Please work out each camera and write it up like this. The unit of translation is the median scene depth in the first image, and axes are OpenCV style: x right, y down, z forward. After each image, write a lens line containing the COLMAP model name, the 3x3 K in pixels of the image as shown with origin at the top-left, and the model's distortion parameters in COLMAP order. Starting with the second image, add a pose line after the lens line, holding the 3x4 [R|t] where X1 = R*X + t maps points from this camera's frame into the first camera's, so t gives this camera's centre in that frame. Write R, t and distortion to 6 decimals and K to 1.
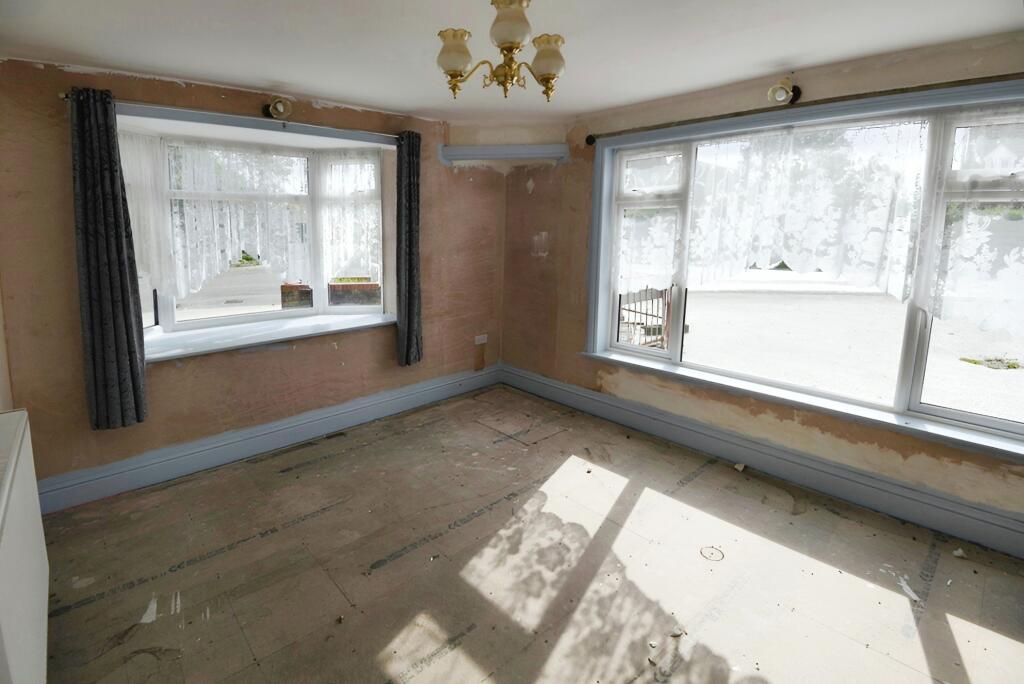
lens RADIAL K [[483.3, 0, 512.0], [0, 483.3, 342.0], [0, 0, 1]] dist [-0.047900, -0.000533]
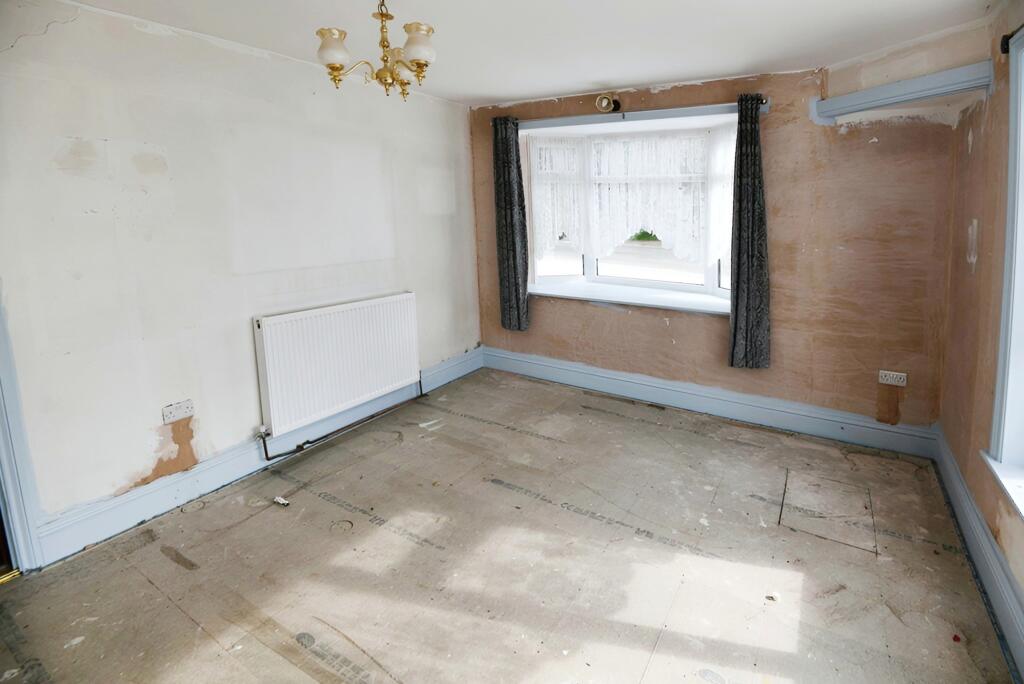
lens RADIAL K [[487.1, 0, 515.0], [0, 487.1, 307.7], [0, 0, 1]] dist [-0.000142, -0.031052]
pose [[0.257994, 0.201967, -0.944801, 0.544505], [-0.231457, 0.962350, 0.142515, -0.096942], [0.938012, 0.181913, 0.295027, 0.405162]]
